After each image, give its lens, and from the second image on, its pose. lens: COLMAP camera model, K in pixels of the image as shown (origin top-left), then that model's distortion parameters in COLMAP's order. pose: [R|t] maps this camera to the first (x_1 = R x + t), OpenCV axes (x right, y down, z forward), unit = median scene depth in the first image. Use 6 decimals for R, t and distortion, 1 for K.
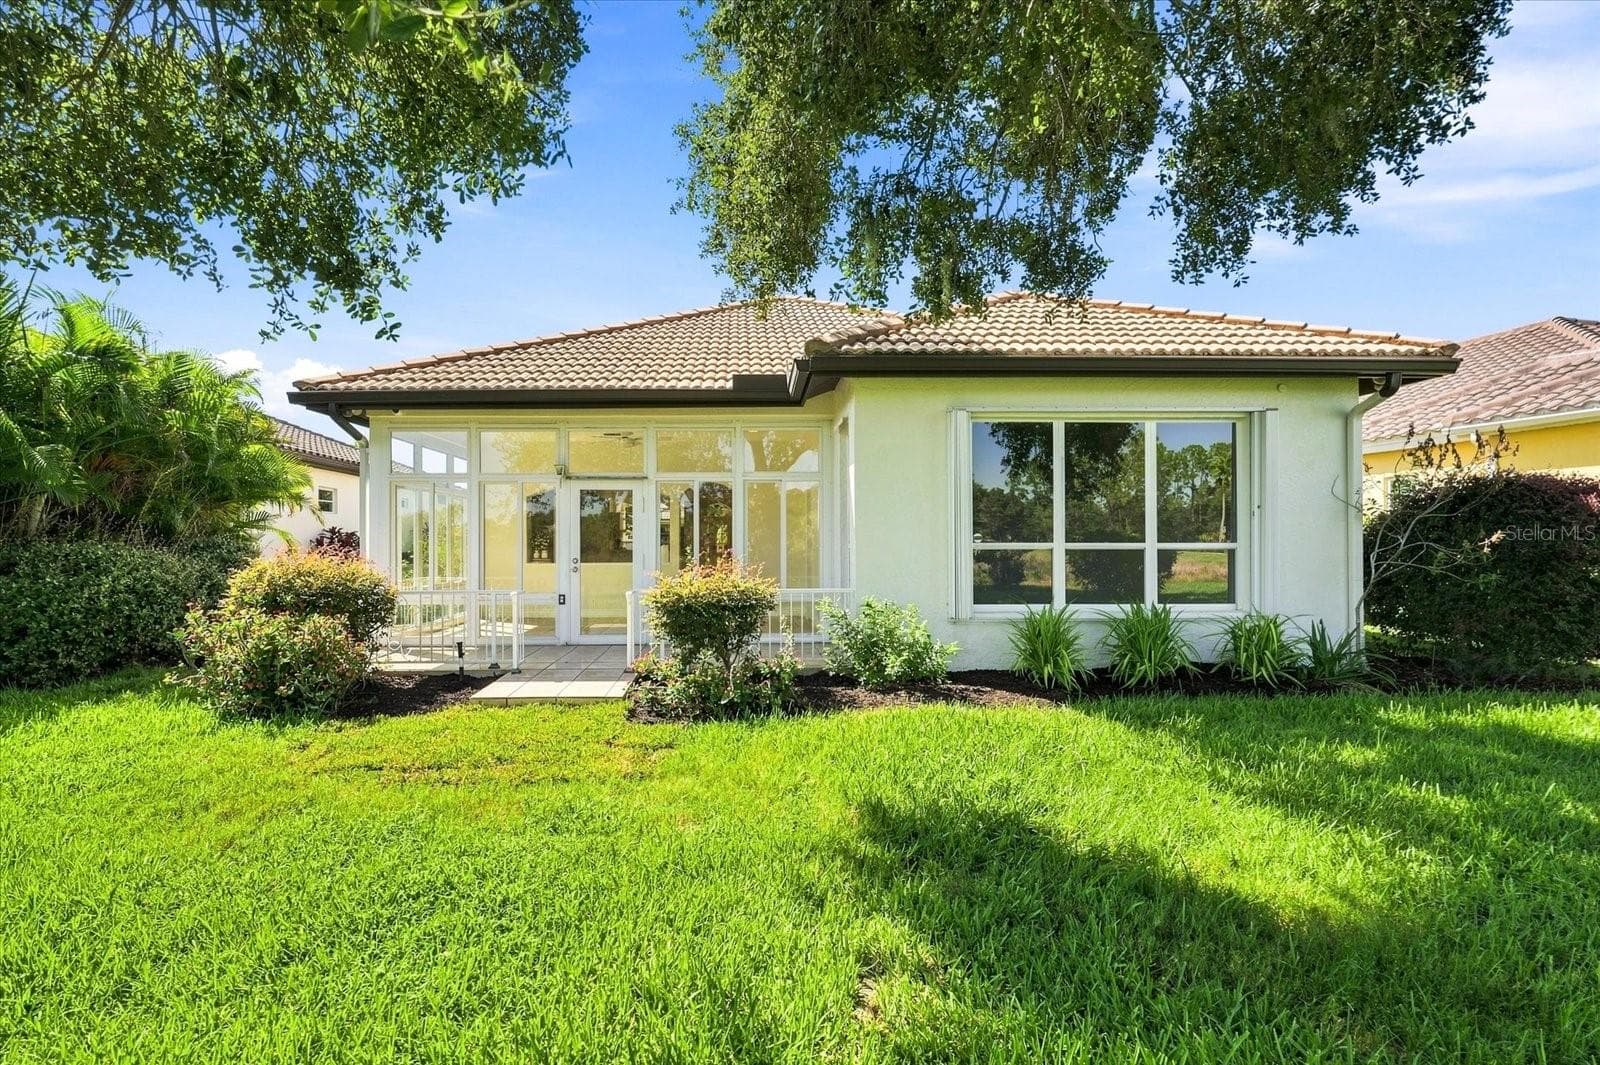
lens RADIAL K [[759.5, 0, 795.7], [0, 759.5, 533.4], [0, 0, 1]] dist [0.013677, 0.000528]
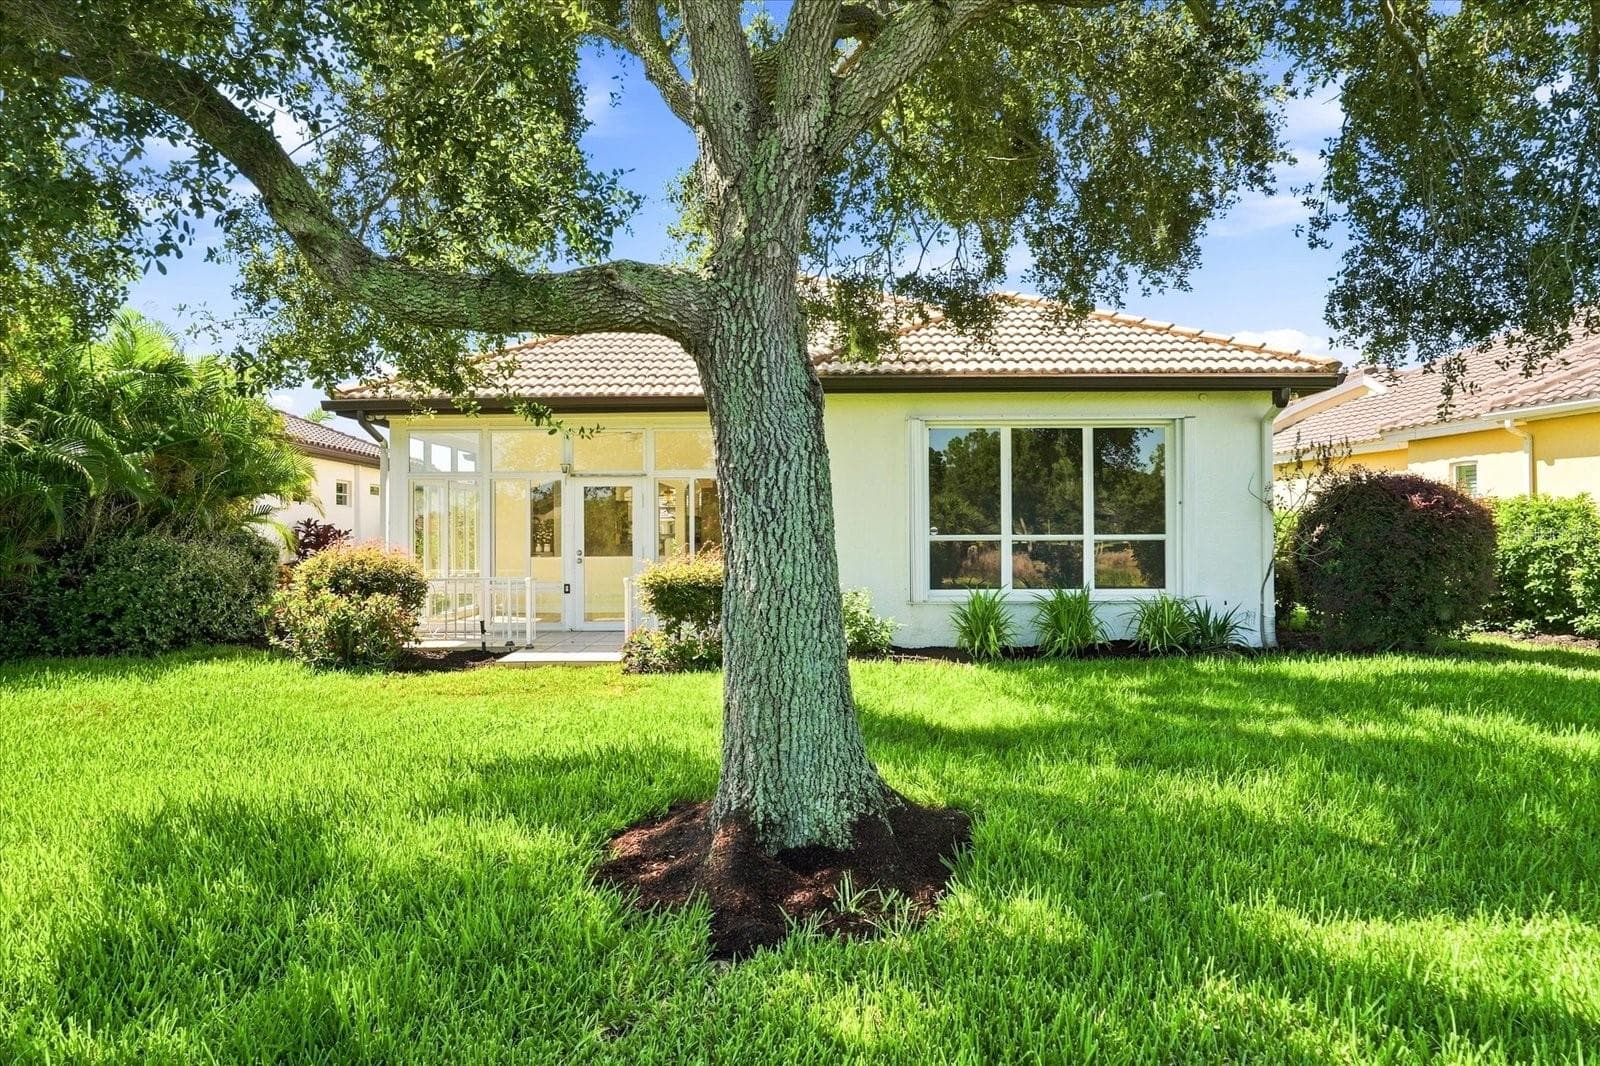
lens RADIAL K [[808.0, 0, 802.3], [0, 808.0, 528.3], [0, 0, 1]] dist [0.013453, -0.000078]
pose [[0.999923, -0.002433, -0.012173, 0.061663], [0.002479, 0.999990, 0.003828, -0.002905], [0.012164, -0.003858, 0.999919, -0.221100]]
